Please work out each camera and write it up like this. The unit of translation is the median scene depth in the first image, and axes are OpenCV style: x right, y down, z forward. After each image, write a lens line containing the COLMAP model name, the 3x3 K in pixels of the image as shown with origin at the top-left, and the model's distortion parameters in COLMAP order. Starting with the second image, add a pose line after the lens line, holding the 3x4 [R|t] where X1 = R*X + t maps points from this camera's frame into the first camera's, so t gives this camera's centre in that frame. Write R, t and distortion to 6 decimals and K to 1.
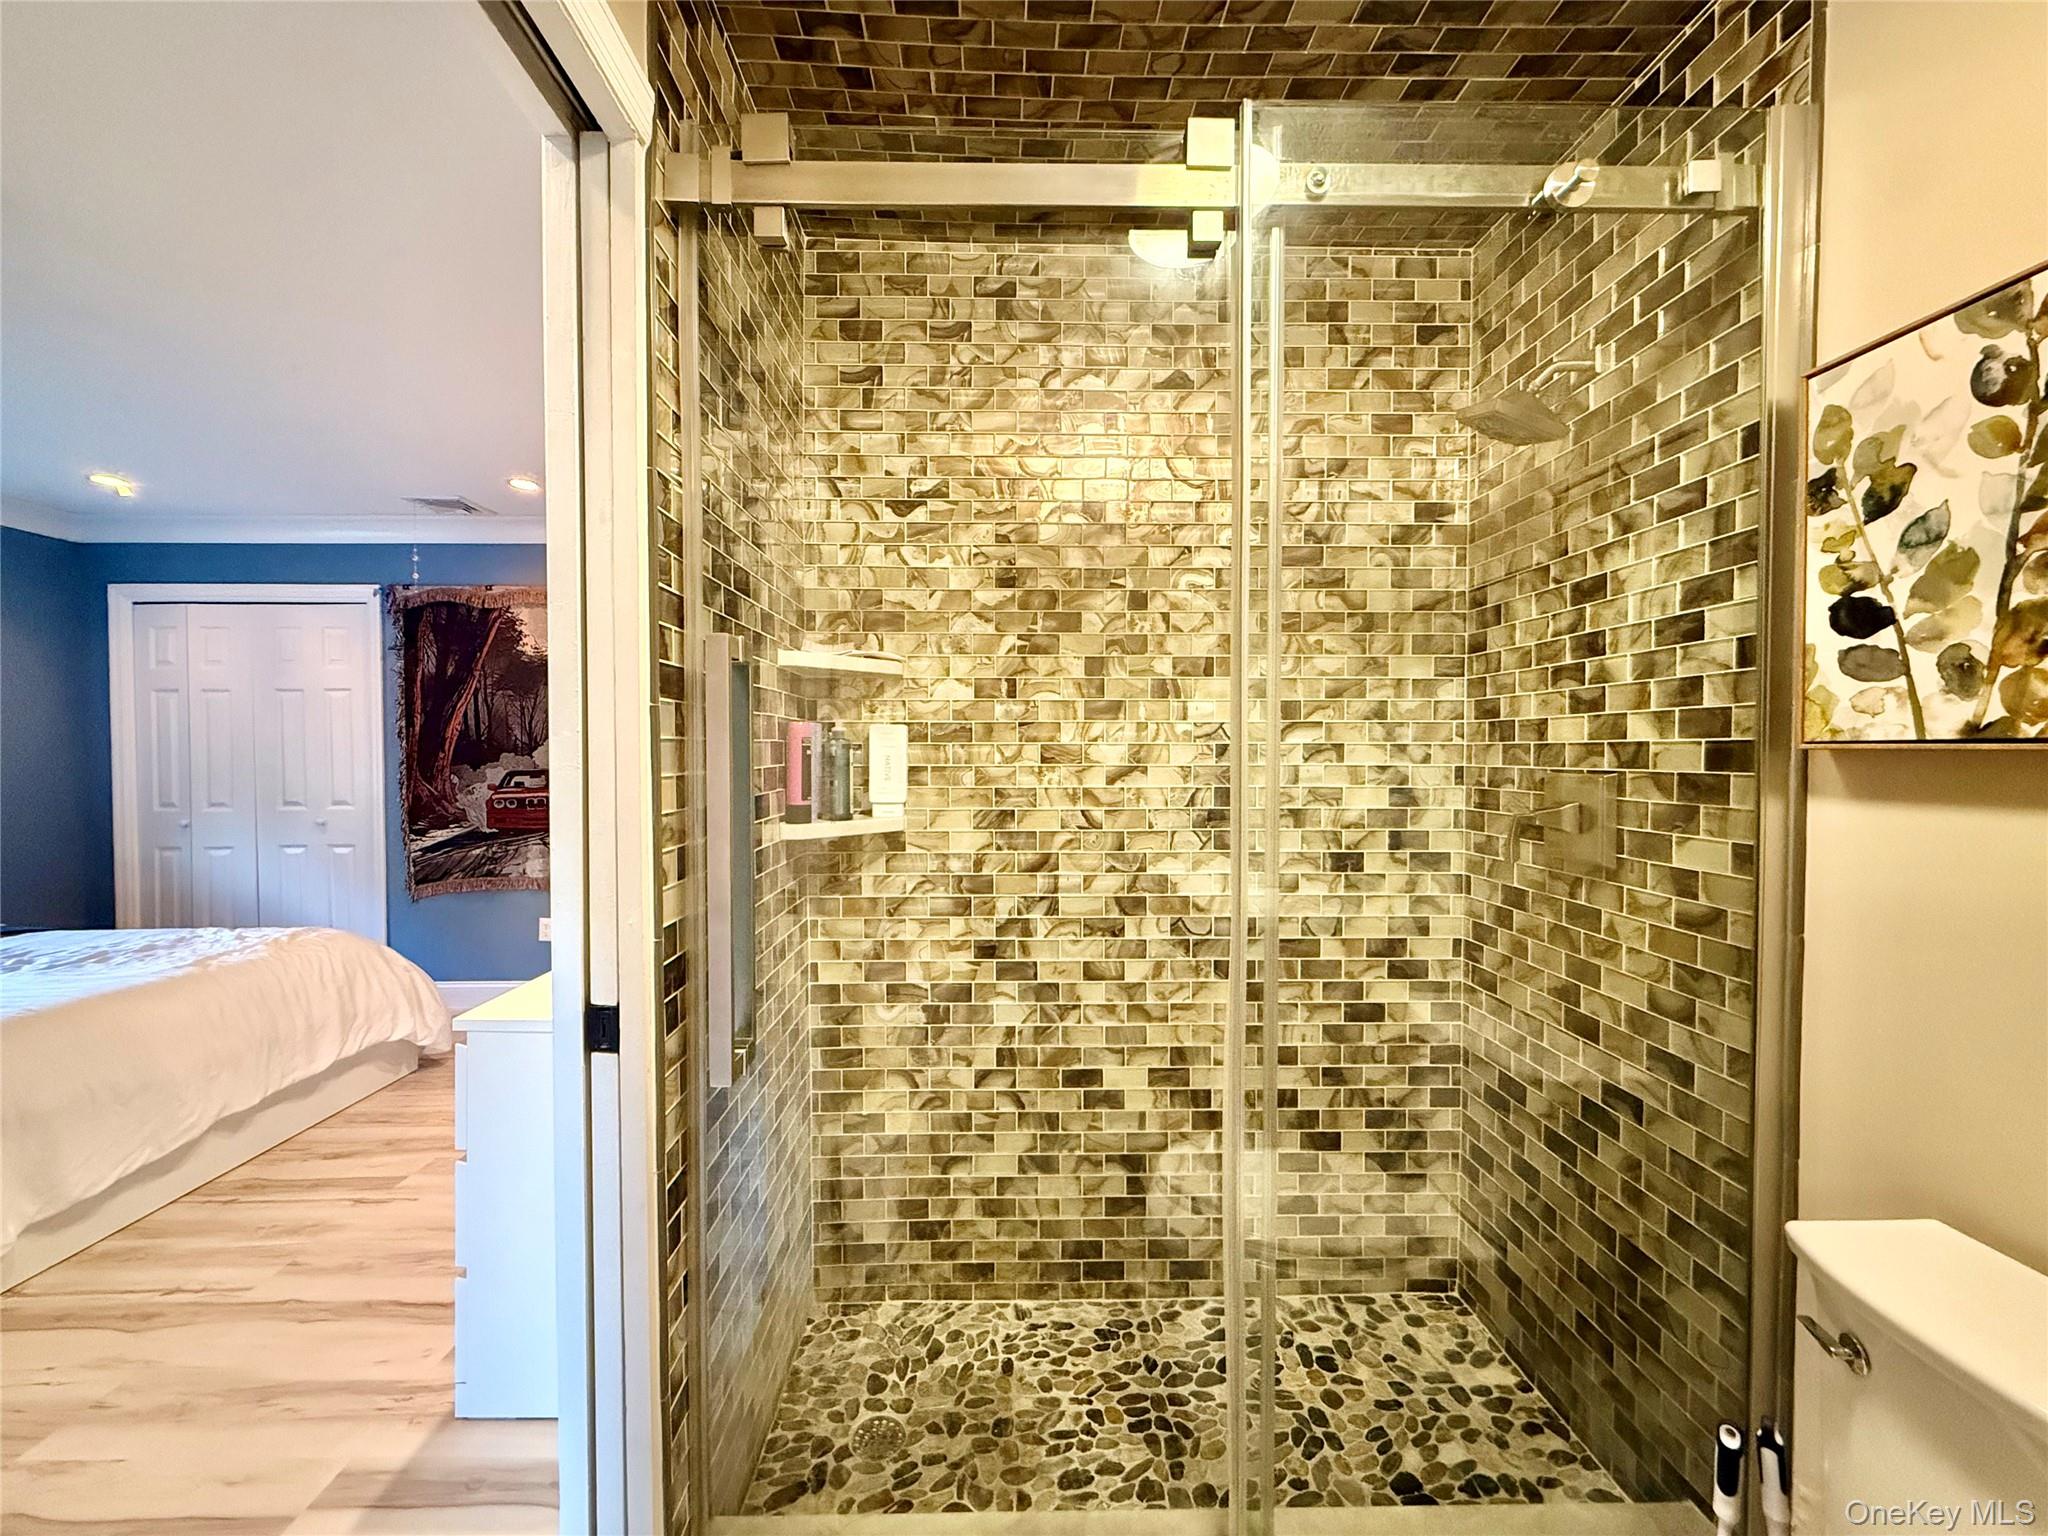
lens RADIAL K [[797.5, 0, 1024.0], [0, 797.5, 768.0], [0, 0, 1]] dist [-0.000479, -0.004068]
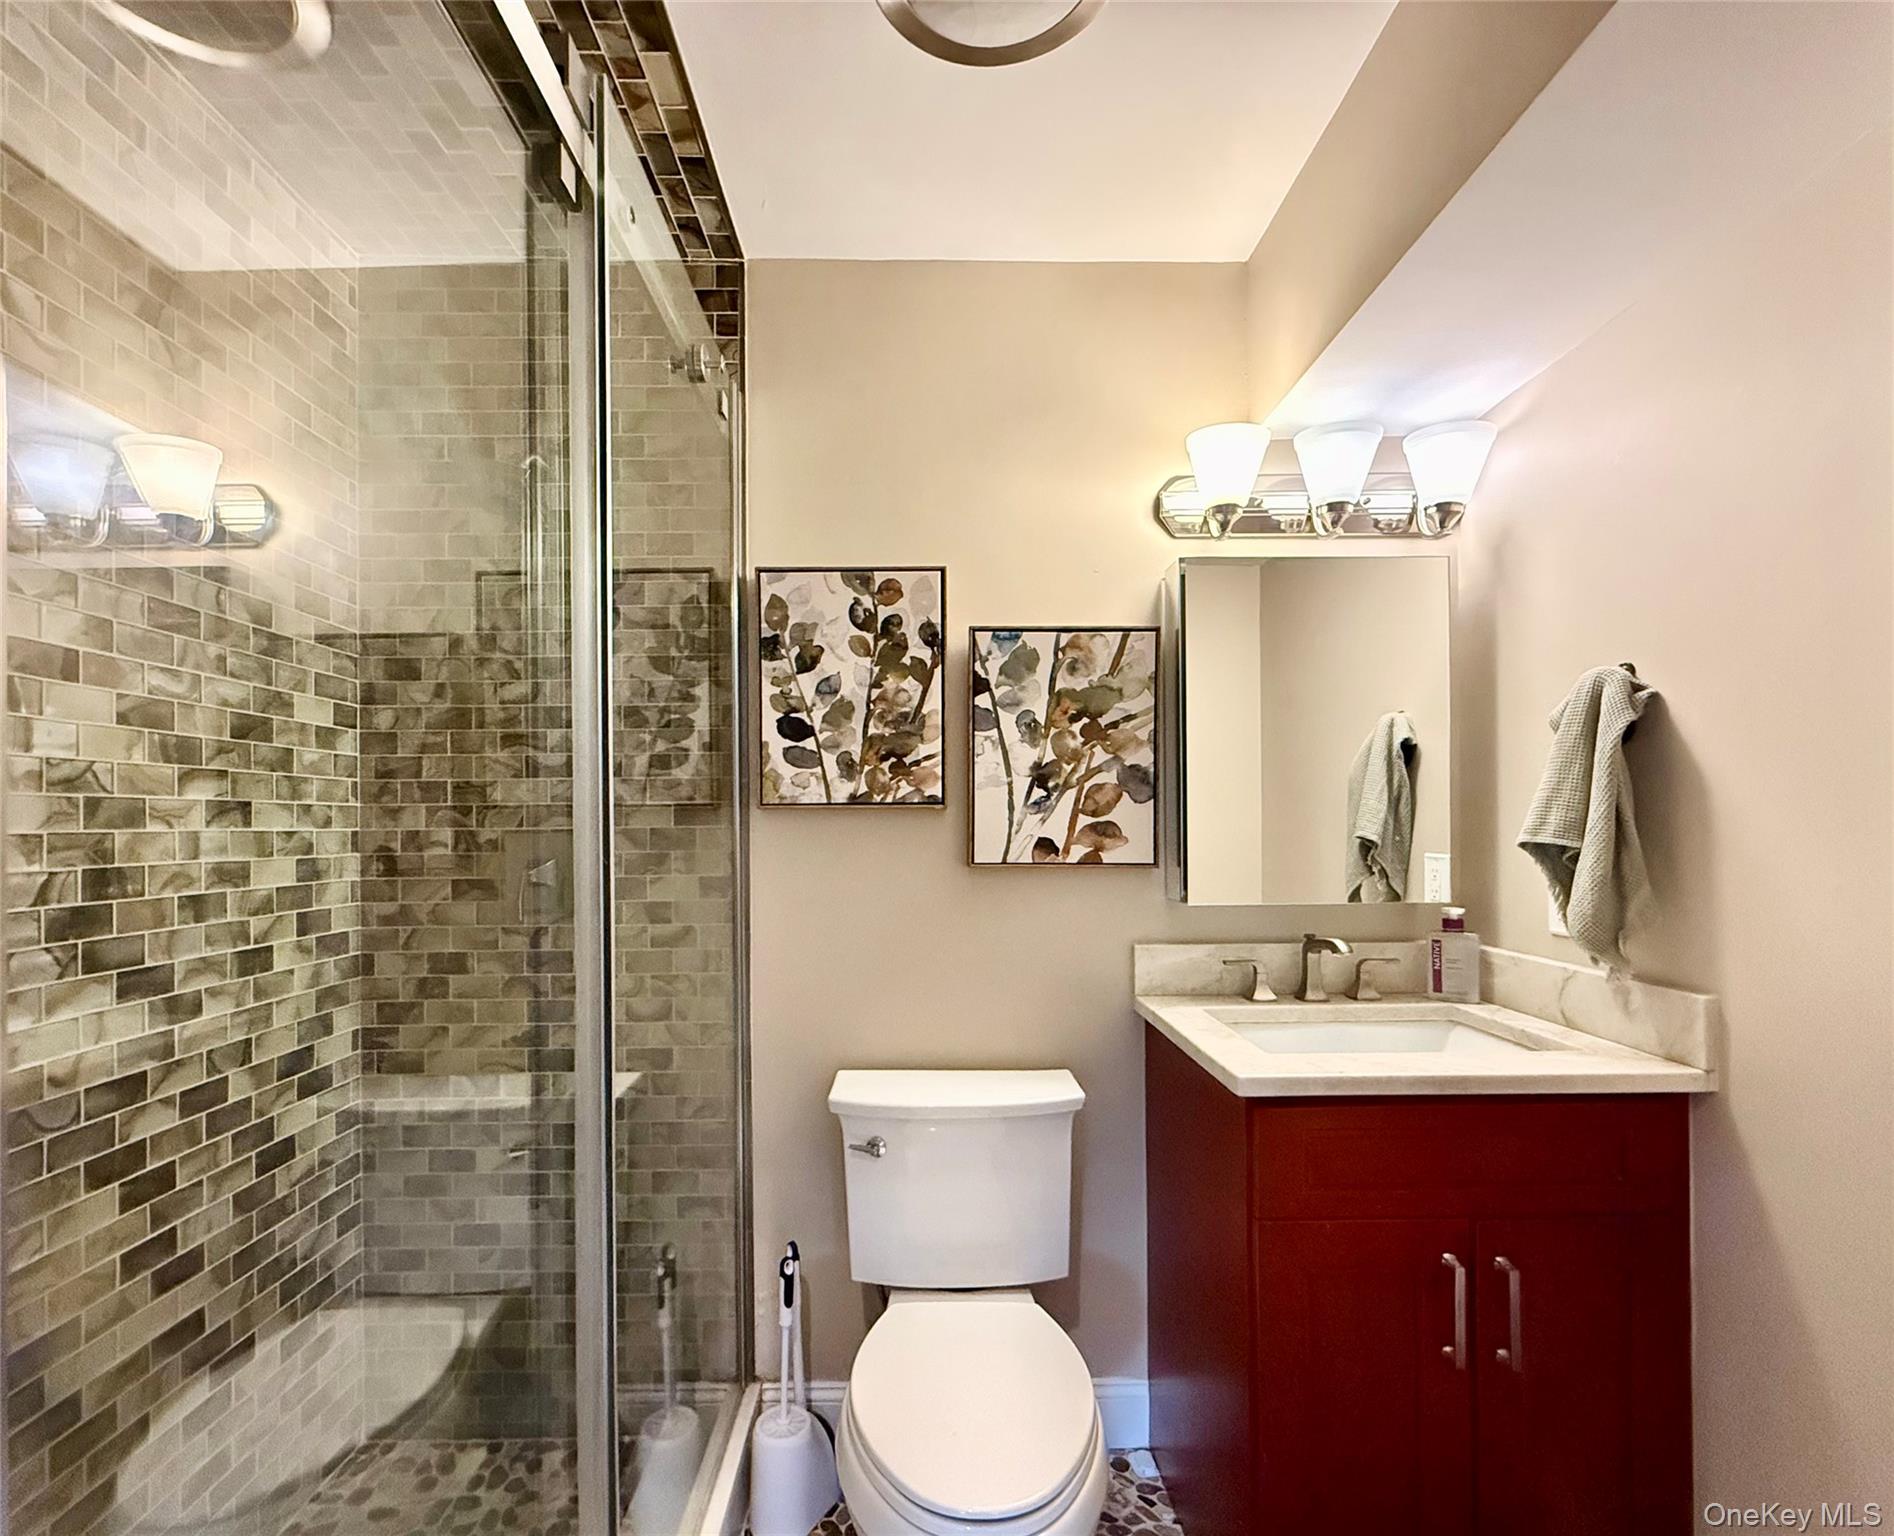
lens RADIAL K [[834.2, 0, 938.0], [0, 834.2, 814.9], [0, 0, 1]] dist [-0.010493, 0.000064]
pose [[0.022341, 0.009537, 0.999705, -0.405012], [0.029315, 0.999518, -0.010190, 0.009545], [-0.999321, 0.029534, 0.022050, 0.395870]]
